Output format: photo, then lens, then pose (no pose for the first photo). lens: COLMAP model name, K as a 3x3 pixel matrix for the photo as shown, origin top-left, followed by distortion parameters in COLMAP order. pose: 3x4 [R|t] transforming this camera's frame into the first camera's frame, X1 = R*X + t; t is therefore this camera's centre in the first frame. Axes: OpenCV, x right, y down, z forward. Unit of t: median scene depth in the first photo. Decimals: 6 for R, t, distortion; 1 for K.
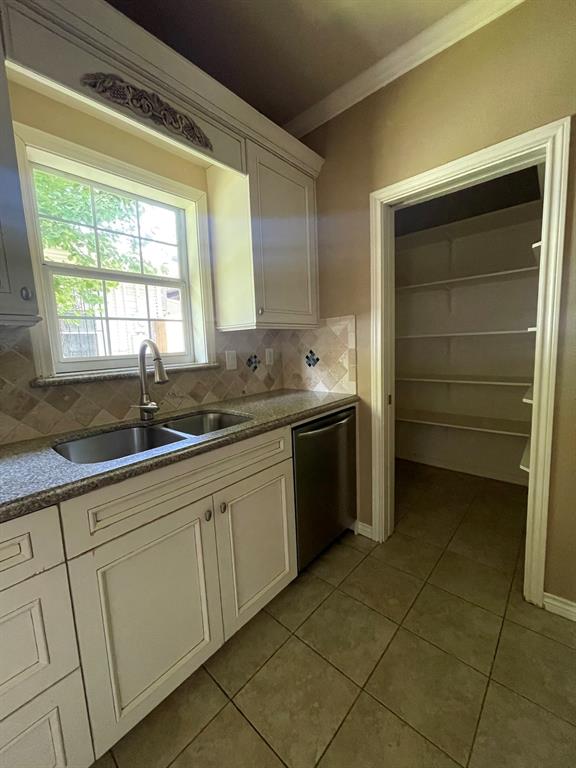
lens RADIAL K [[308.1, 0, 288.8], [0, 308.1, 381.2], [0, 0, 1]] dist [-0.011789, 0.003813]
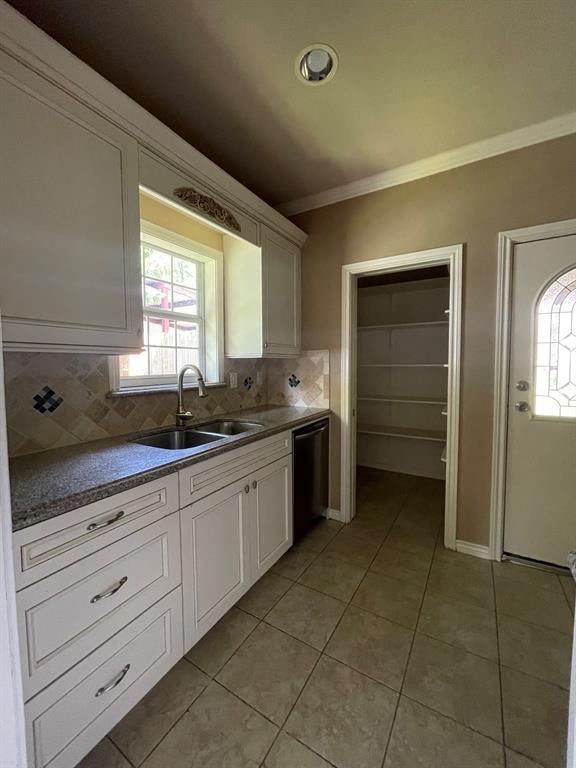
lens RADIAL K [[308.1, 0, 288.8], [0, 308.1, 381.2], [0, 0, 1]] dist [-0.011789, 0.003813]
pose [[0.982252, 0.024356, 0.185980, -0.236795], [-0.011713, 0.997563, -0.068781, 0.020725], [-0.187202, 0.065382, 0.980143, -0.322478]]
